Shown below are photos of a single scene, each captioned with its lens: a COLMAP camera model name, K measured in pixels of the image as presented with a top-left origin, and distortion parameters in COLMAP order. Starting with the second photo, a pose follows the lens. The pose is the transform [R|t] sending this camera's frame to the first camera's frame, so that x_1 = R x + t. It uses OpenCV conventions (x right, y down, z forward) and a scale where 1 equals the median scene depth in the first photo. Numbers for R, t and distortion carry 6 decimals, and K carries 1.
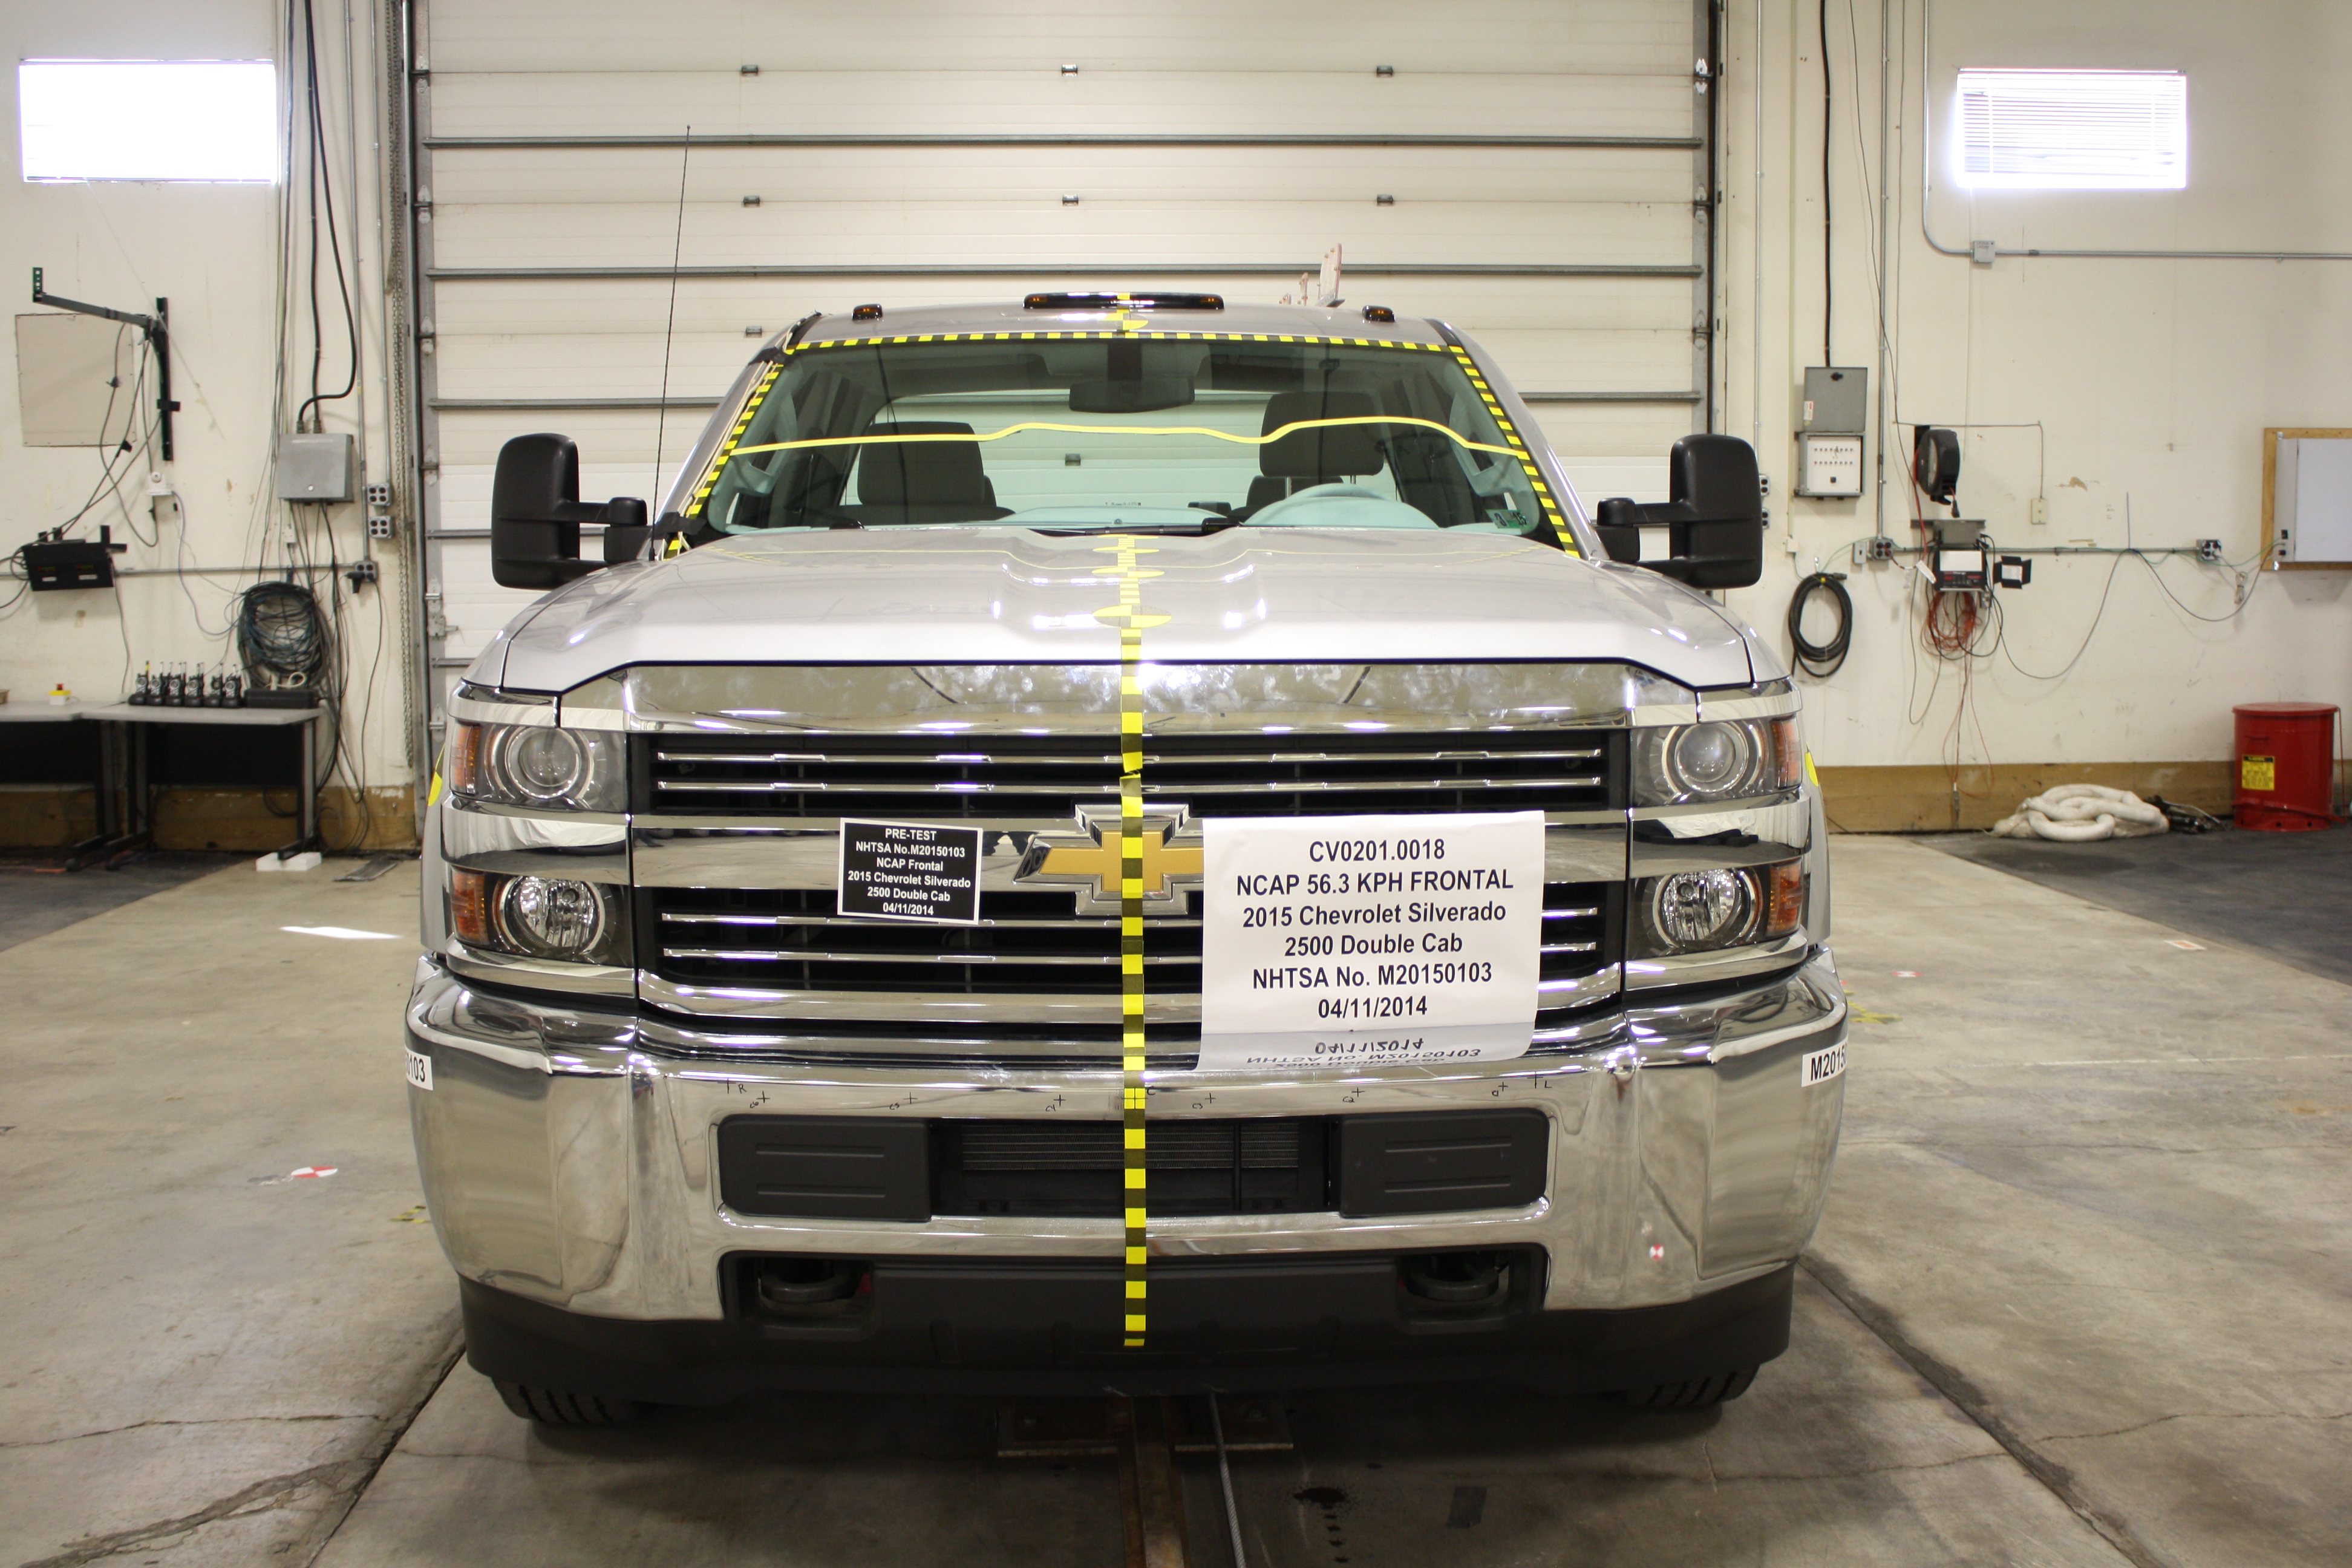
lens RADIAL K [[2532.9, 0, 1176.0], [0, 2532.9, 784.0], [0, 0, 1]] dist [-0.081392, 0.009268]
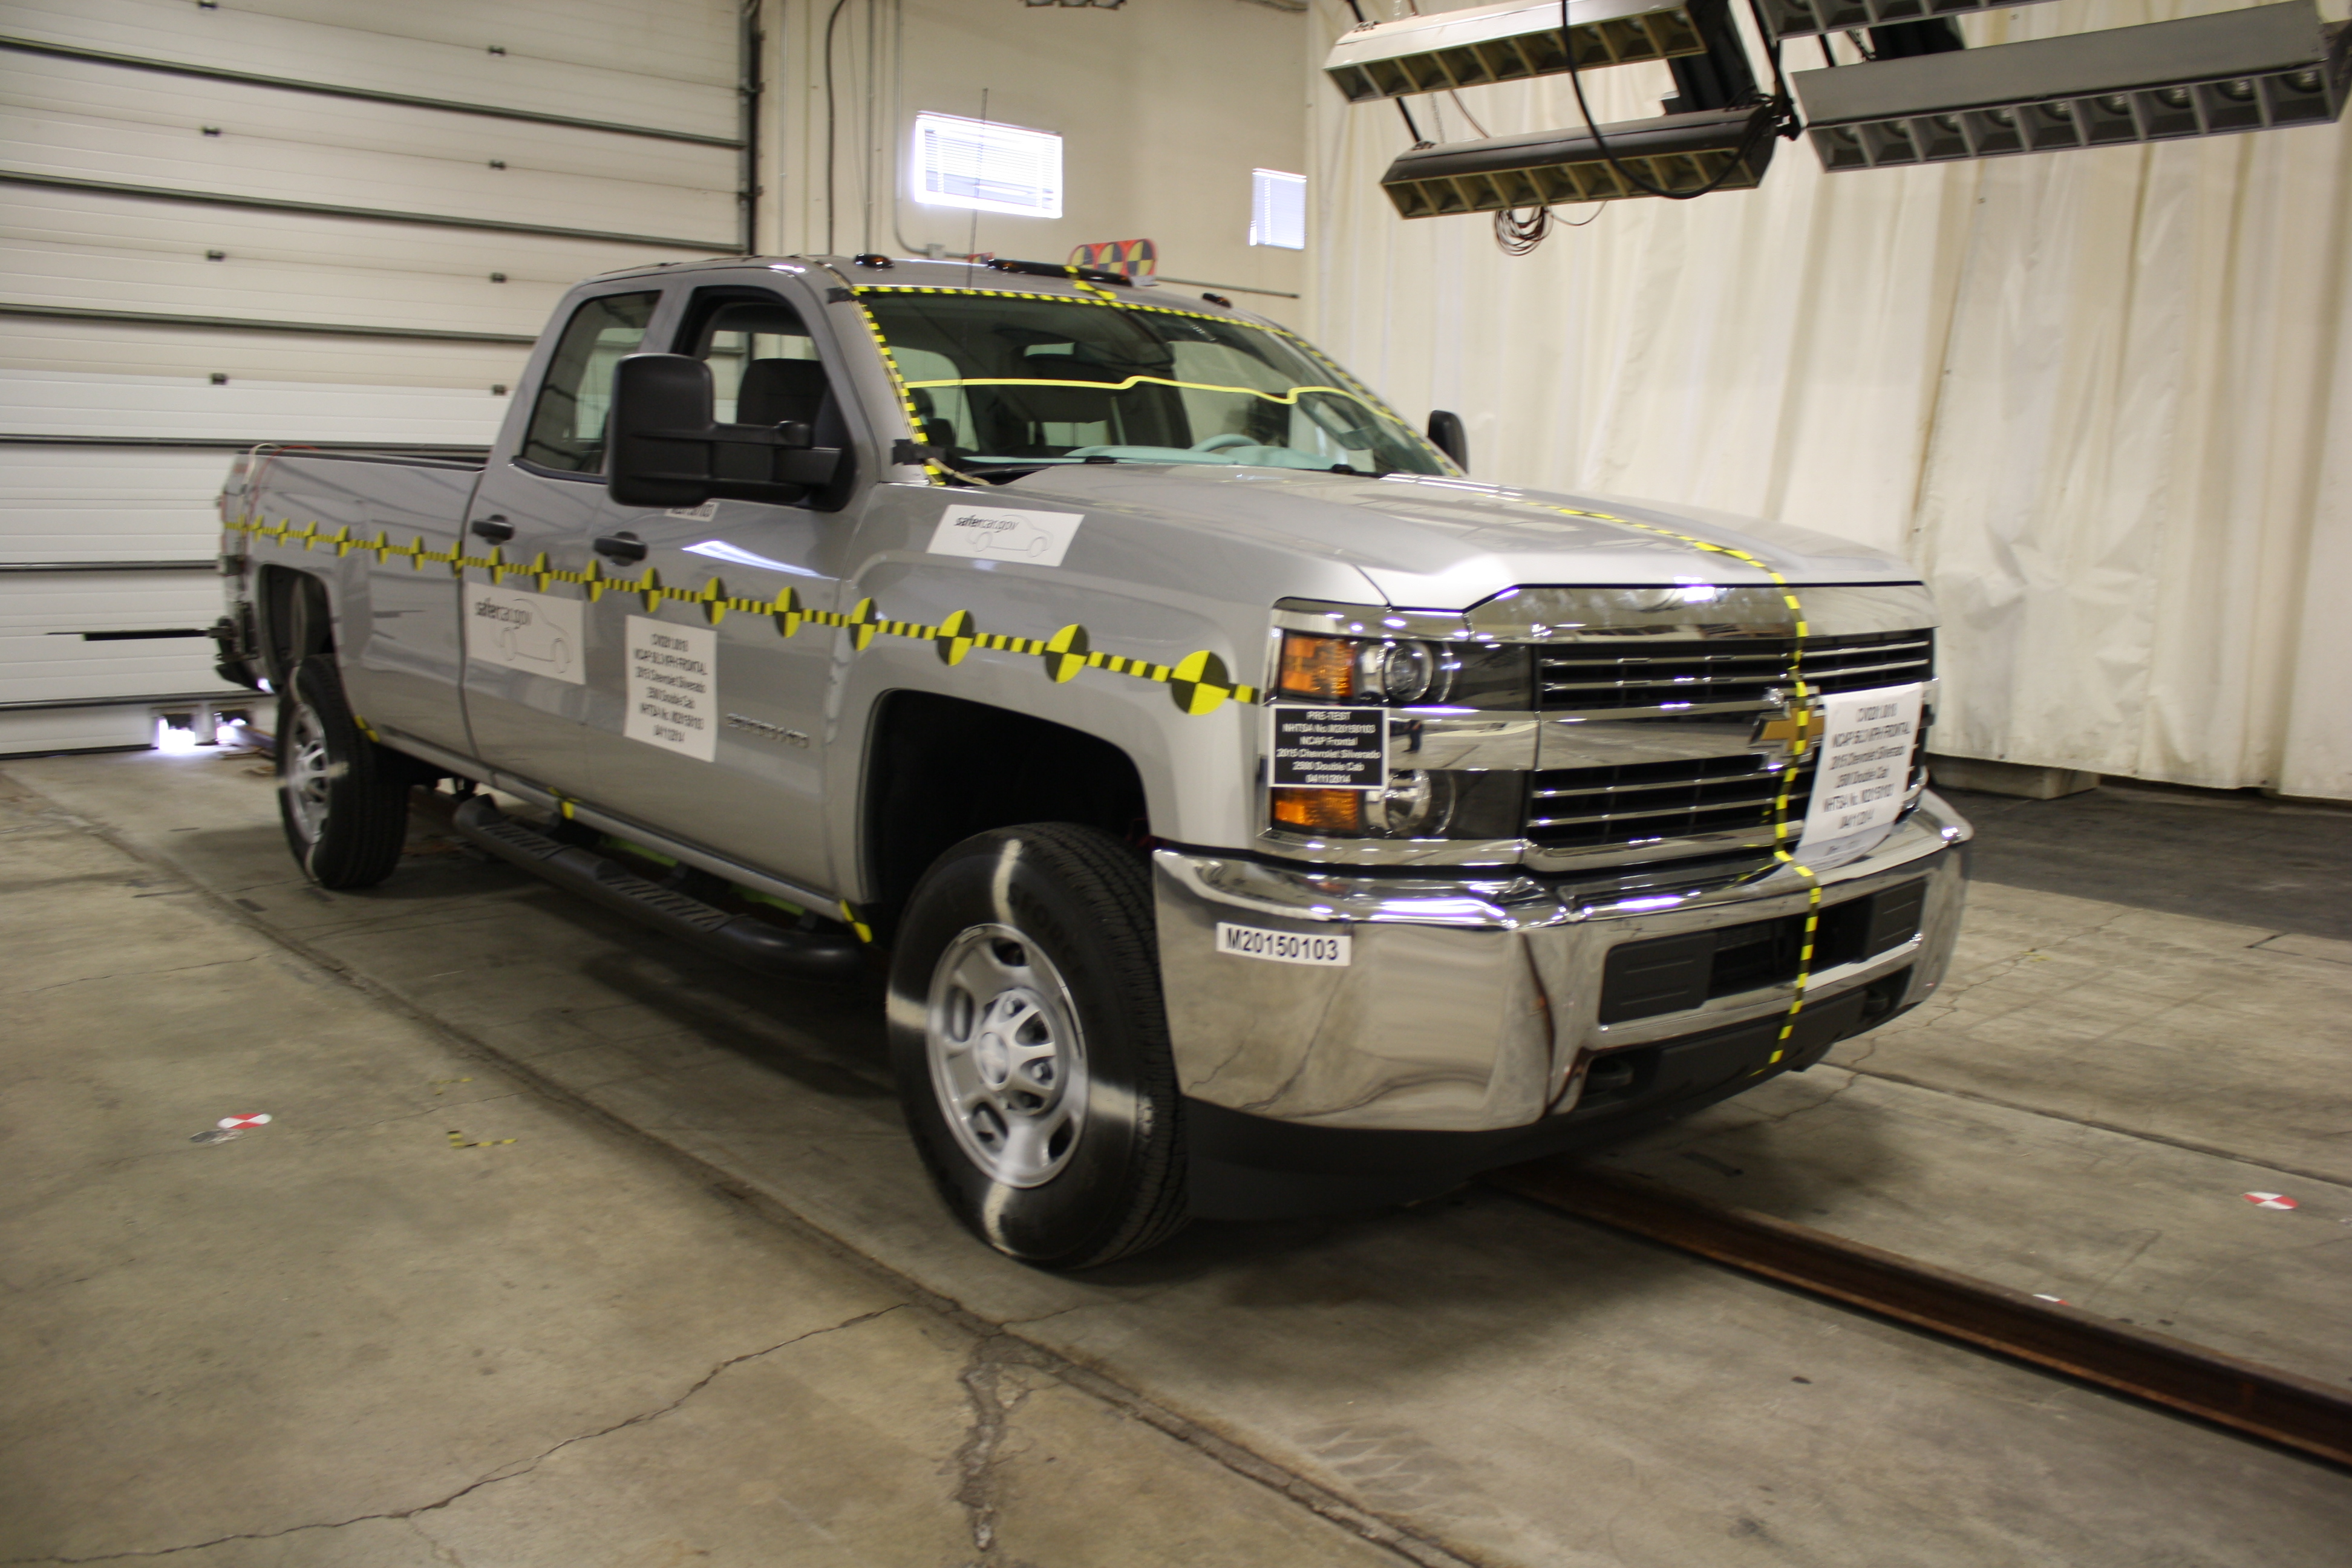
lens RADIAL K [[2089.2, 0, 1166.1], [0, 2089.2, 870.6], [0, 0, 1]] dist [-0.370332, 0.545515]
pose [[0.739978, -0.089883, 0.666599, -0.816835], [0.021908, 0.993726, 0.109673, -0.016585], [-0.672274, -0.066552, 0.737305, 0.326914]]
